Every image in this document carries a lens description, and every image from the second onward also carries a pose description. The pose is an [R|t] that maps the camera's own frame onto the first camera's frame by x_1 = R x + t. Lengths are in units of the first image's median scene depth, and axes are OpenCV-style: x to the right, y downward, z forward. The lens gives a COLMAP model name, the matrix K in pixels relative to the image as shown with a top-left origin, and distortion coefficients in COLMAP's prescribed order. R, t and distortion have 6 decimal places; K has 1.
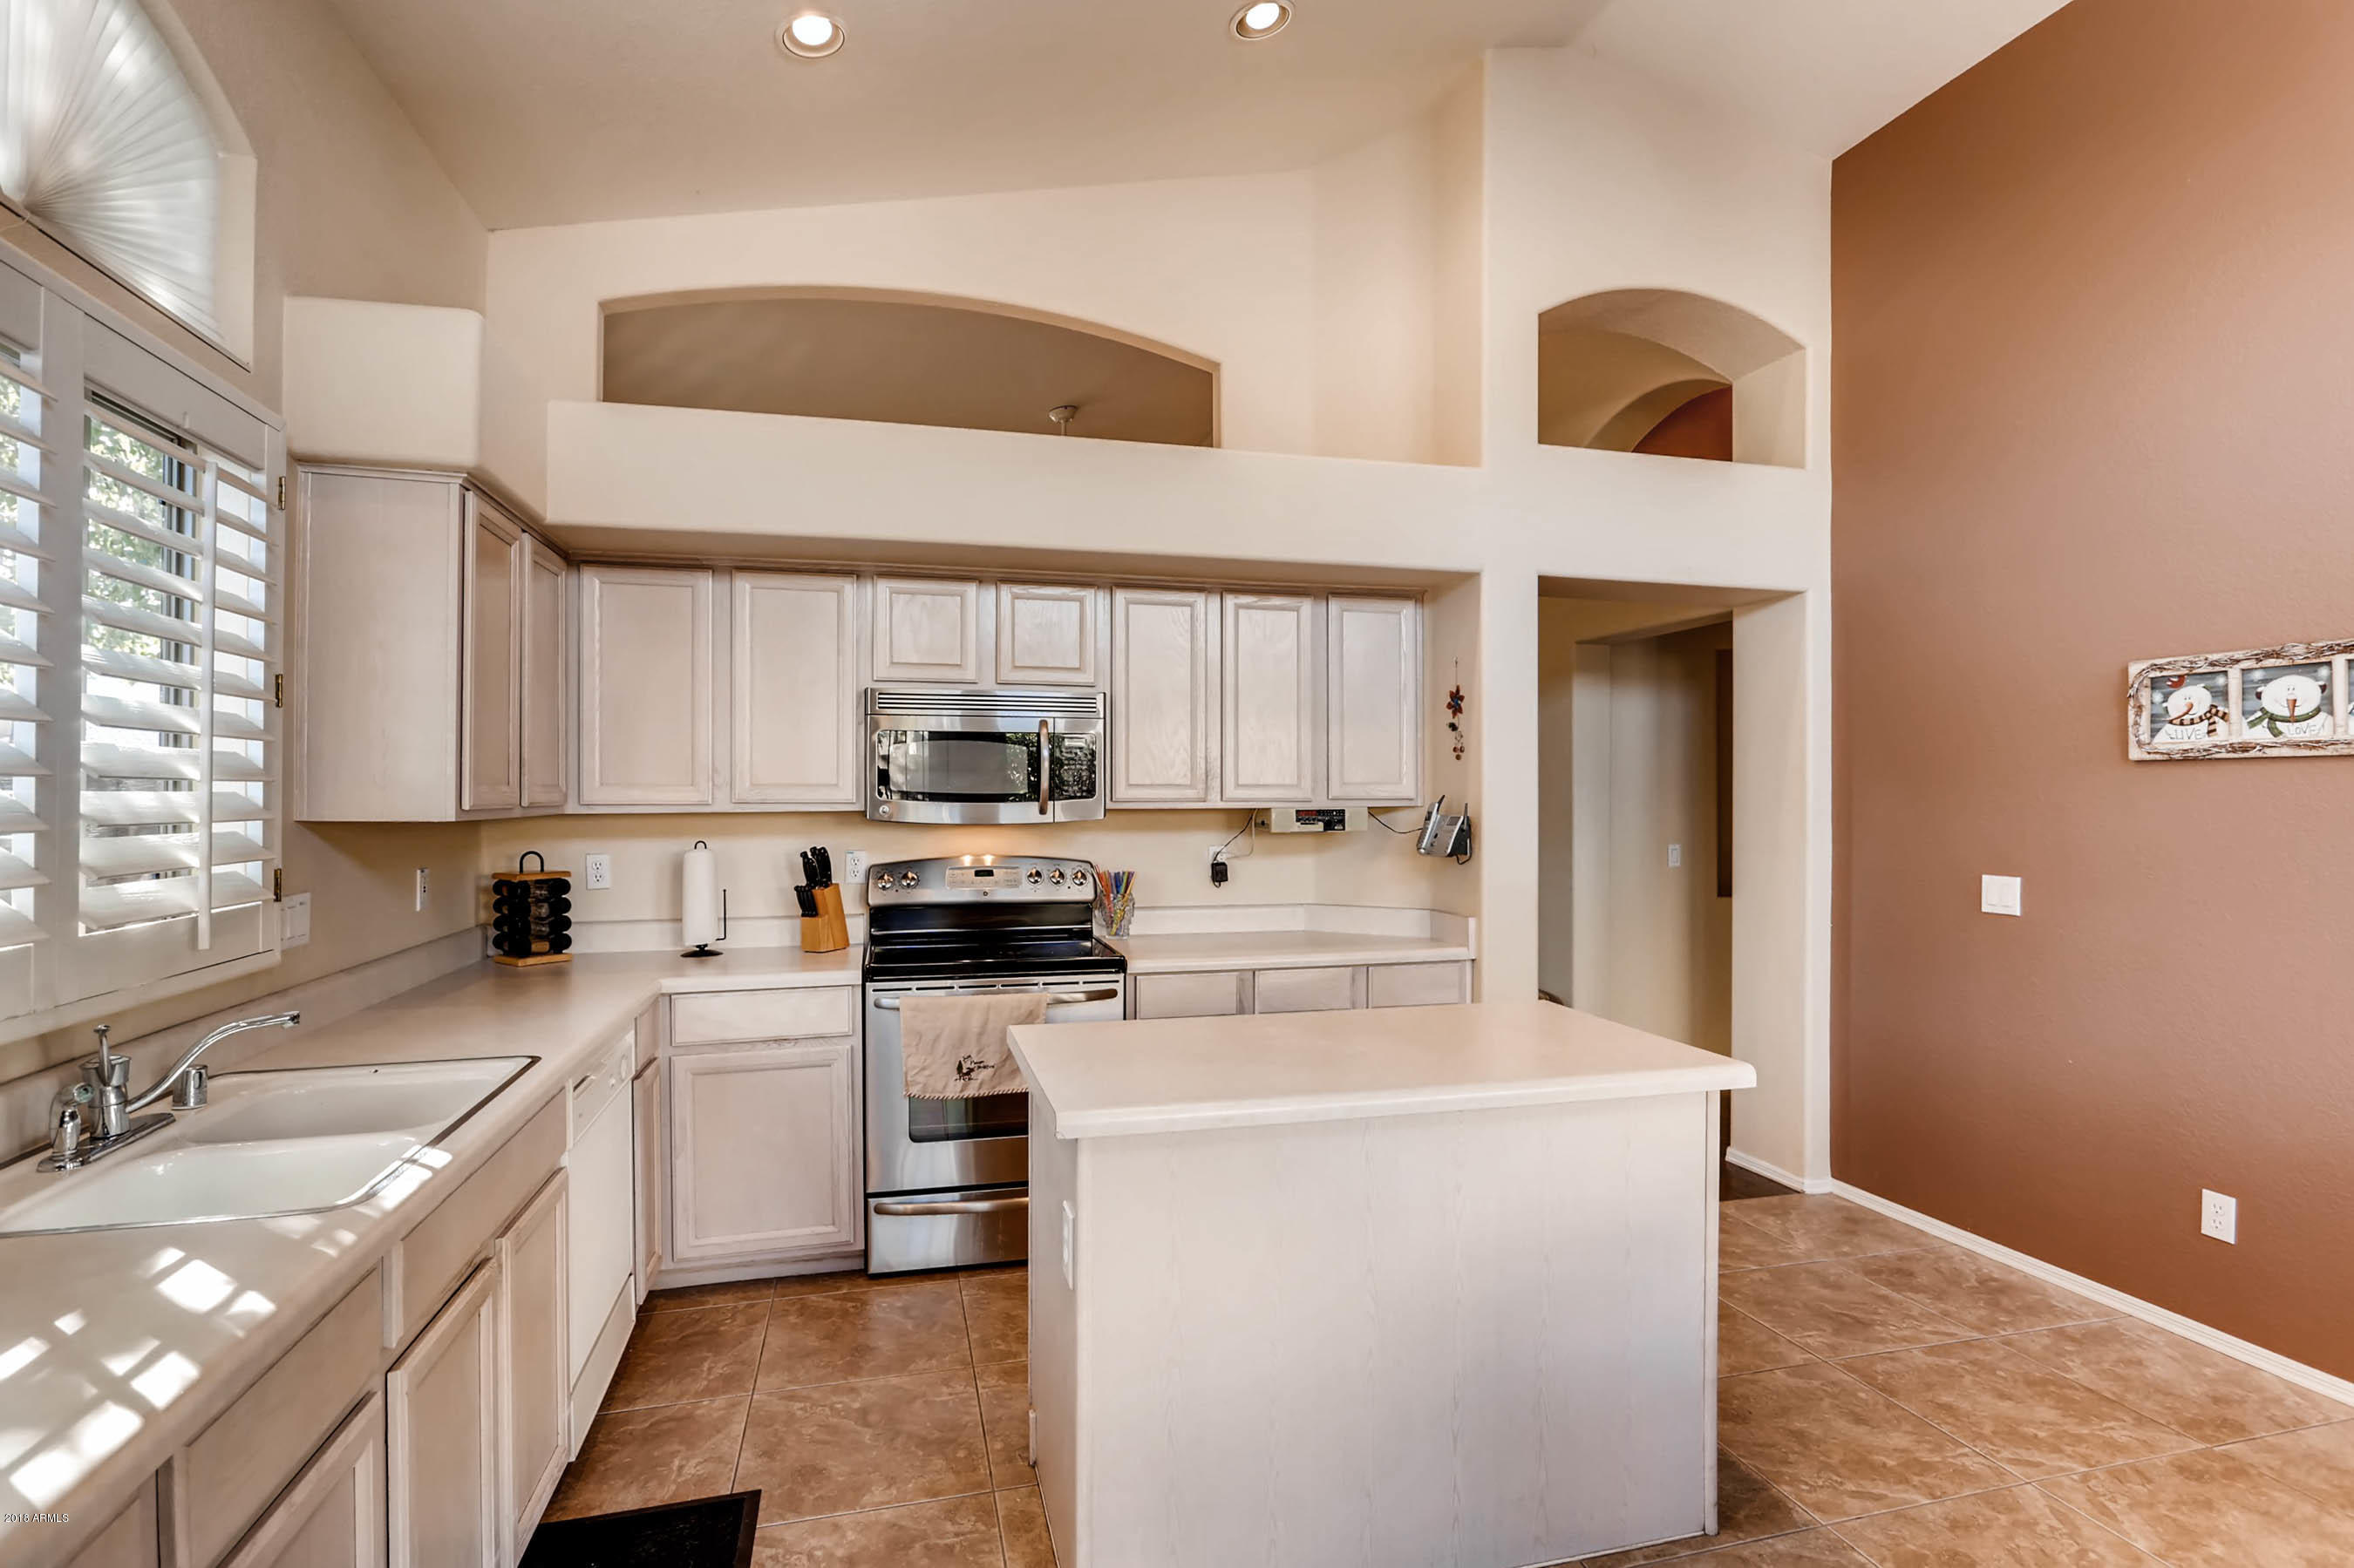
lens RADIAL K [[1116.4, 0, 1170.0], [0, 1116.4, 806.8], [0, 0, 1]] dist [-0.011455, 0.000255]
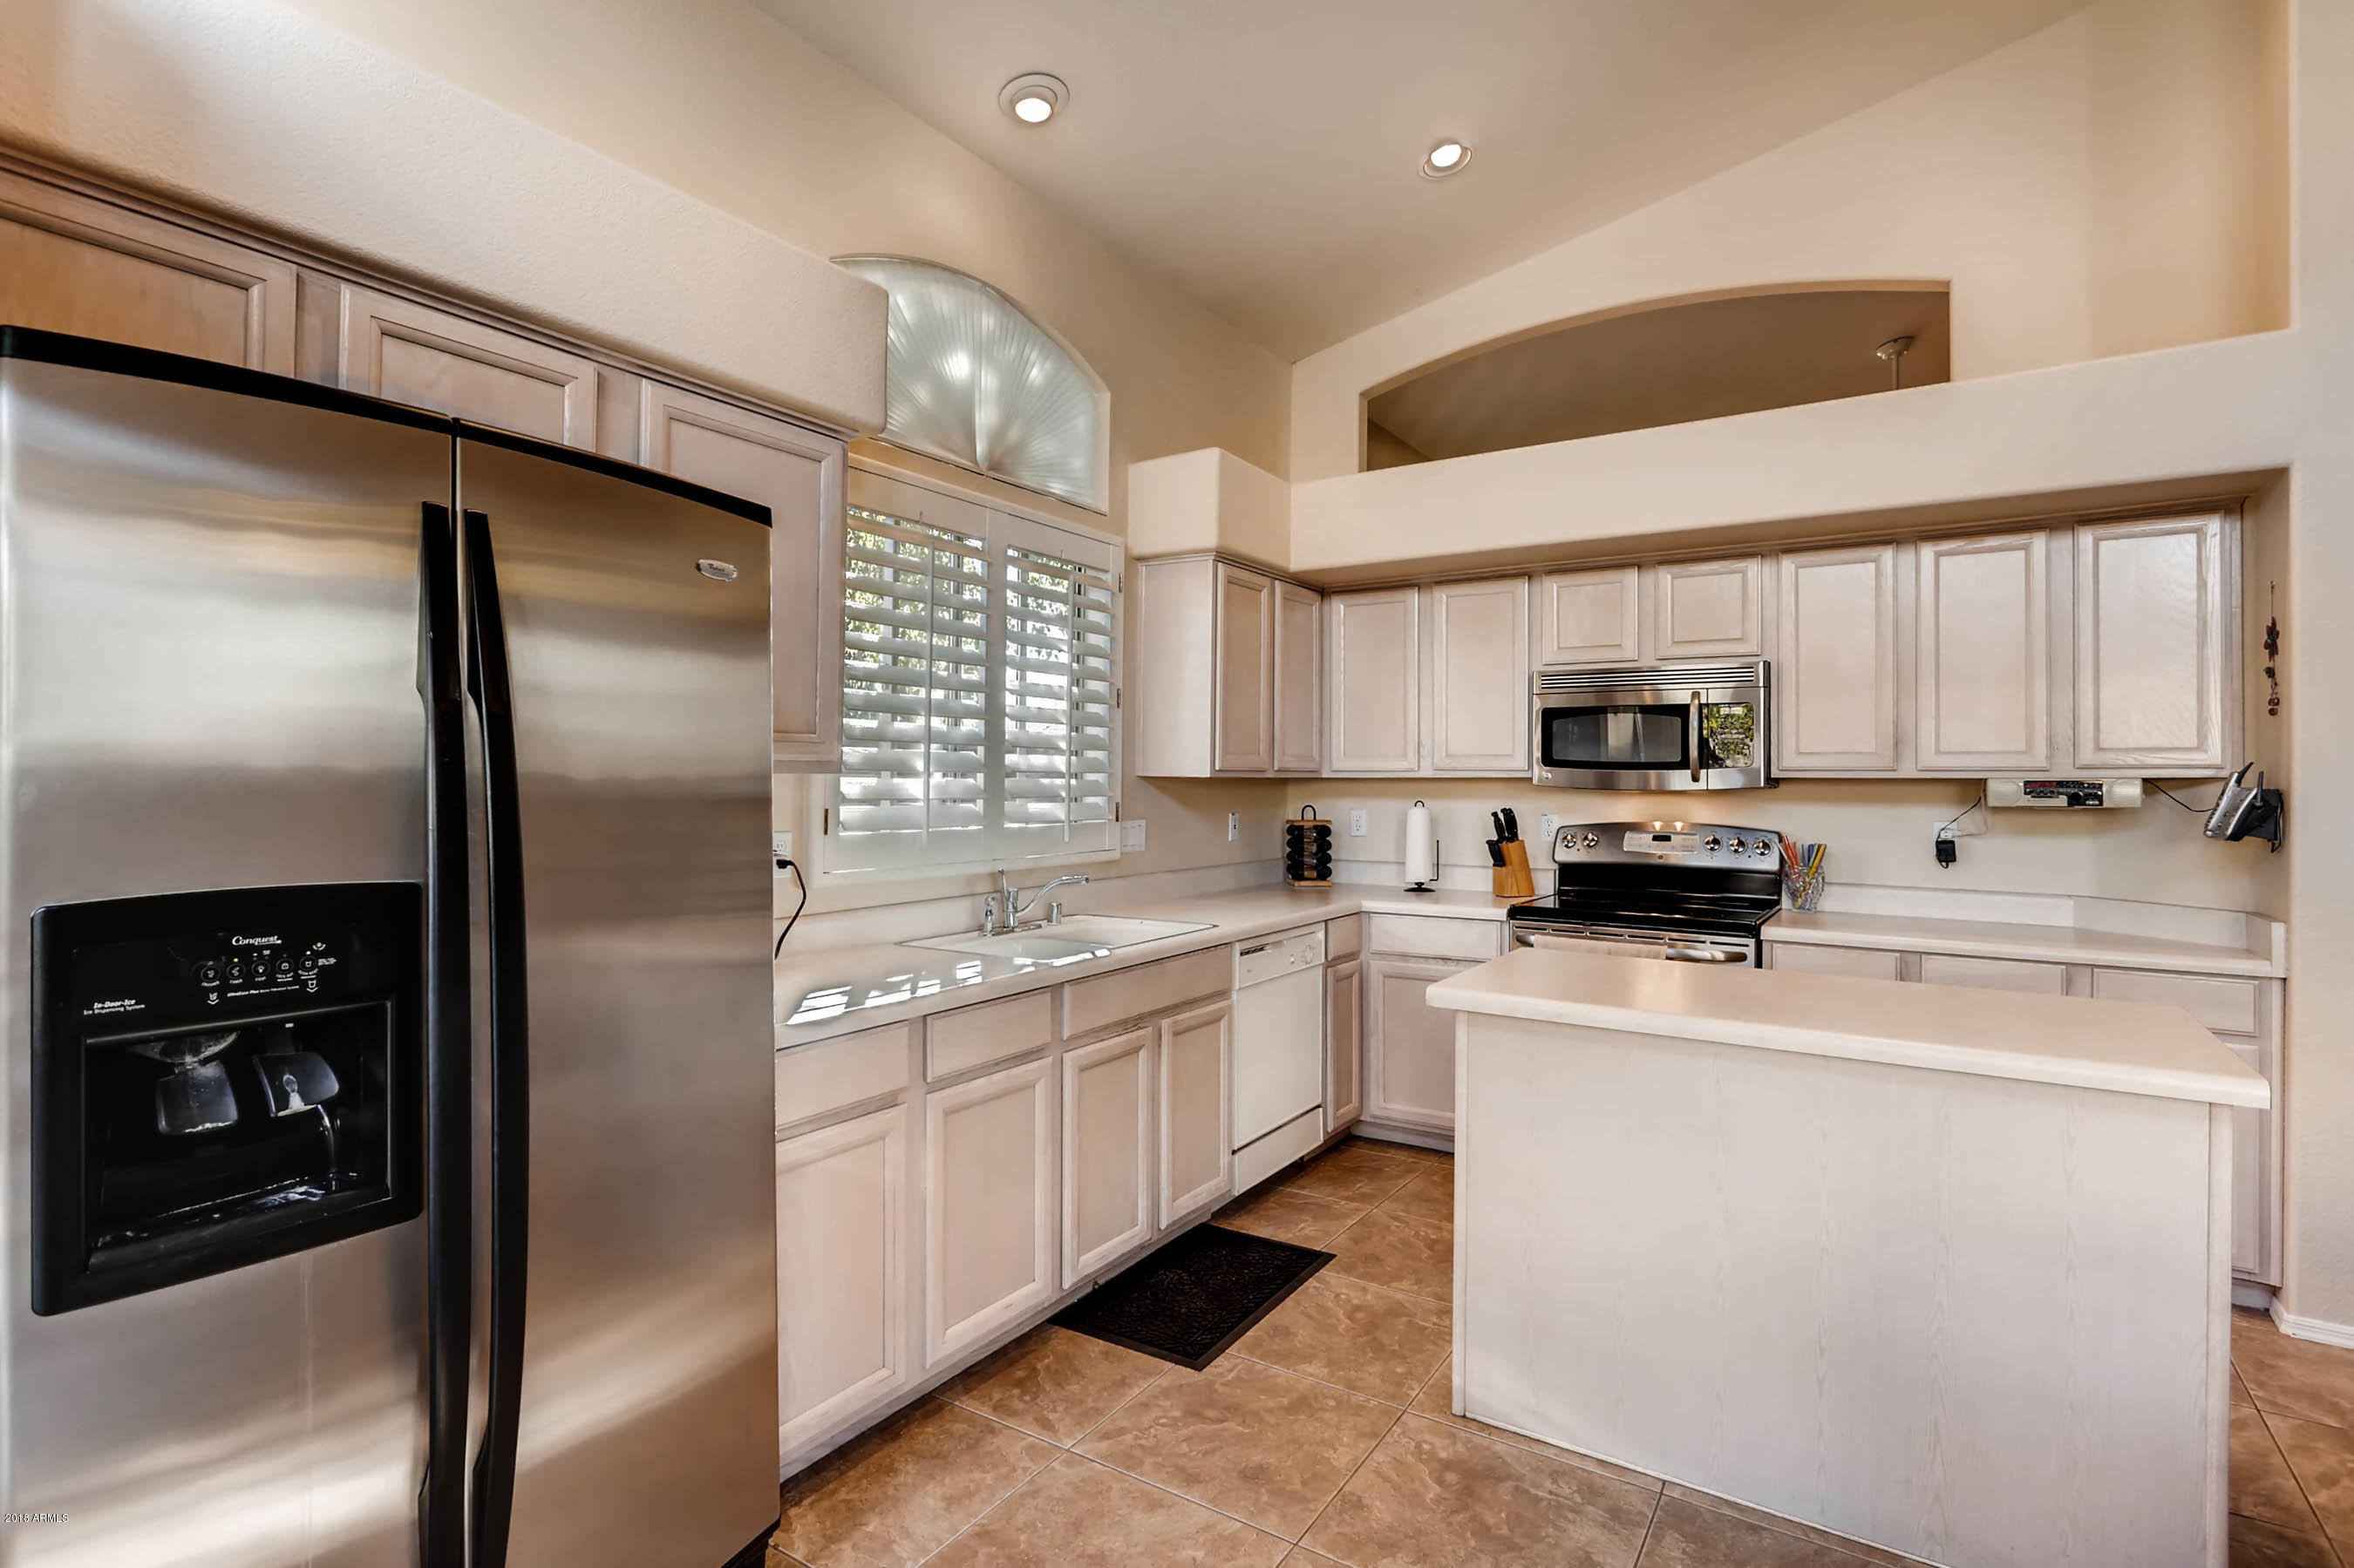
lens RADIAL K [[1133.5, 0, 1177.9], [0, 1133.5, 792.7], [0, 0, 1]] dist [-0.010711, 0.000379]
pose [[0.676379, 0.013879, -0.736423, 0.340514], [-0.014824, 0.999876, 0.005229, 0.018856], [0.736405, 0.007381, 0.676501, -0.072146]]
